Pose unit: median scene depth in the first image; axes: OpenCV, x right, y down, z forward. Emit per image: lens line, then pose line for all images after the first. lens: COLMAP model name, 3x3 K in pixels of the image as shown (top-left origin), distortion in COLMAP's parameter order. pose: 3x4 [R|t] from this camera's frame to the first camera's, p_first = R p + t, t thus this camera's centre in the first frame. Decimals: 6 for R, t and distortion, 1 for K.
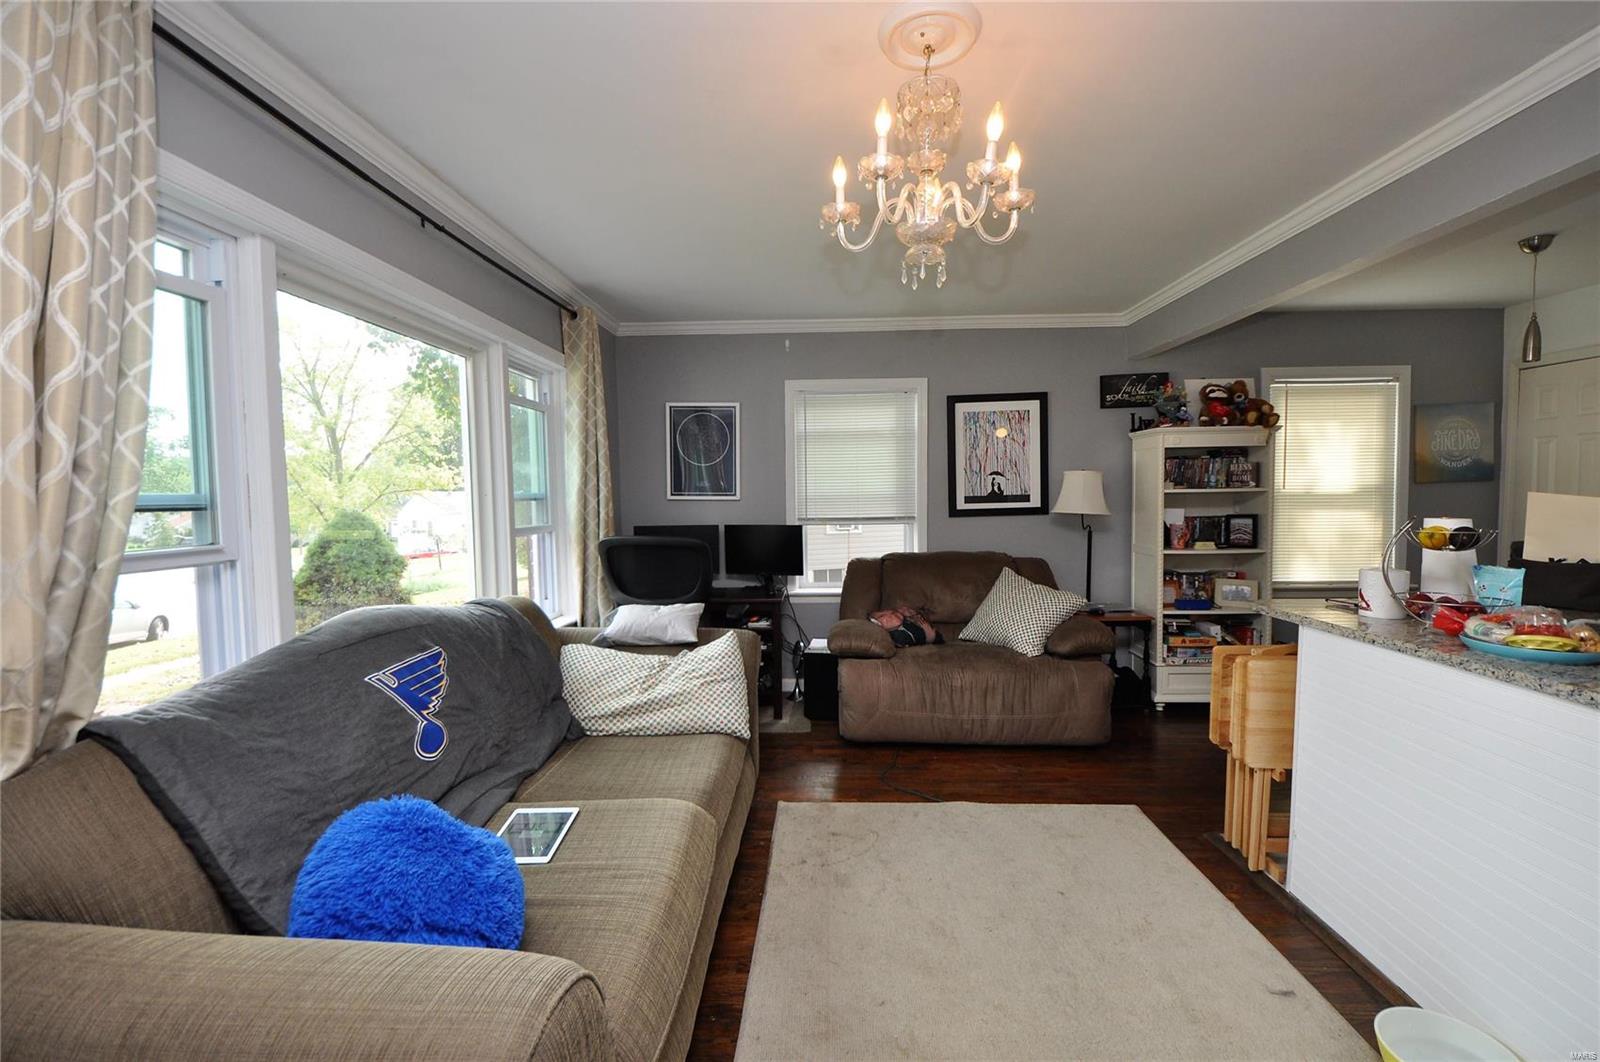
lens RADIAL K [[674.1, 0, 806.1], [0, 674.1, 528.7], [0, 0, 1]] dist [0.036982, -0.029315]
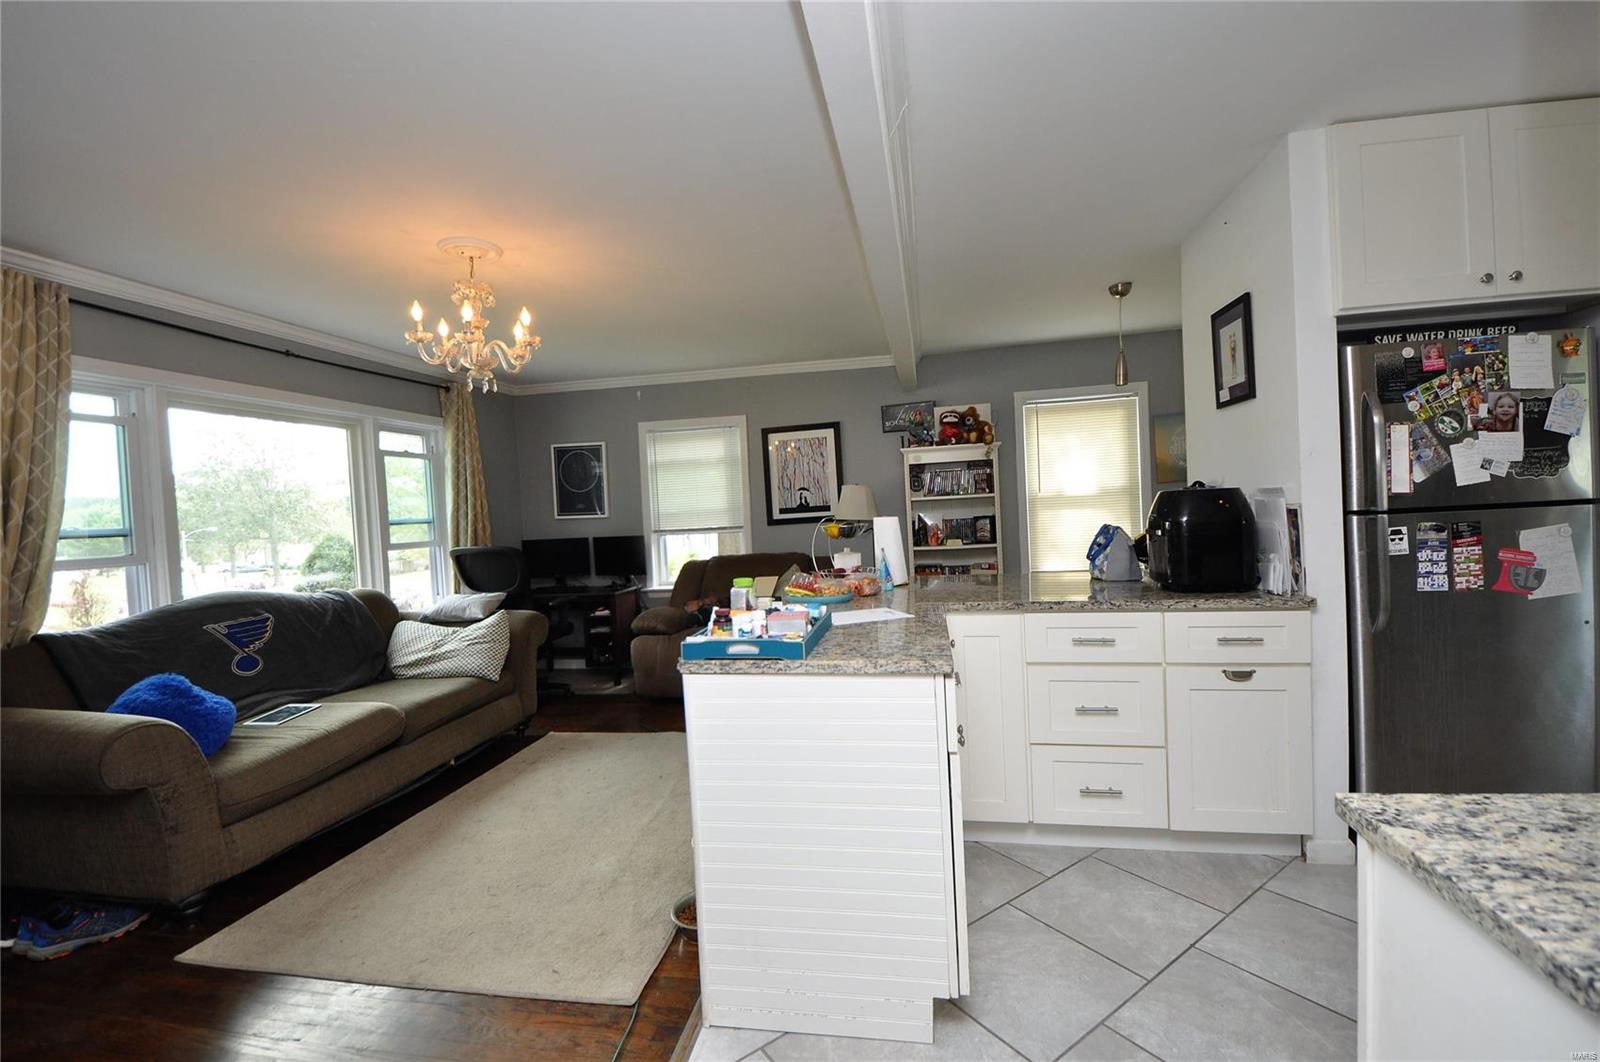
lens RADIAL K [[674.1, 0, 806.1], [0, 674.1, 528.7], [0, 0, 1]] dist [0.036982, -0.029315]
pose [[0.988690, -0.031184, -0.146695, 0.506636], [0.028500, 0.999386, -0.020358, 0.017182], [0.147240, 0.015947, 0.988972, -0.234073]]
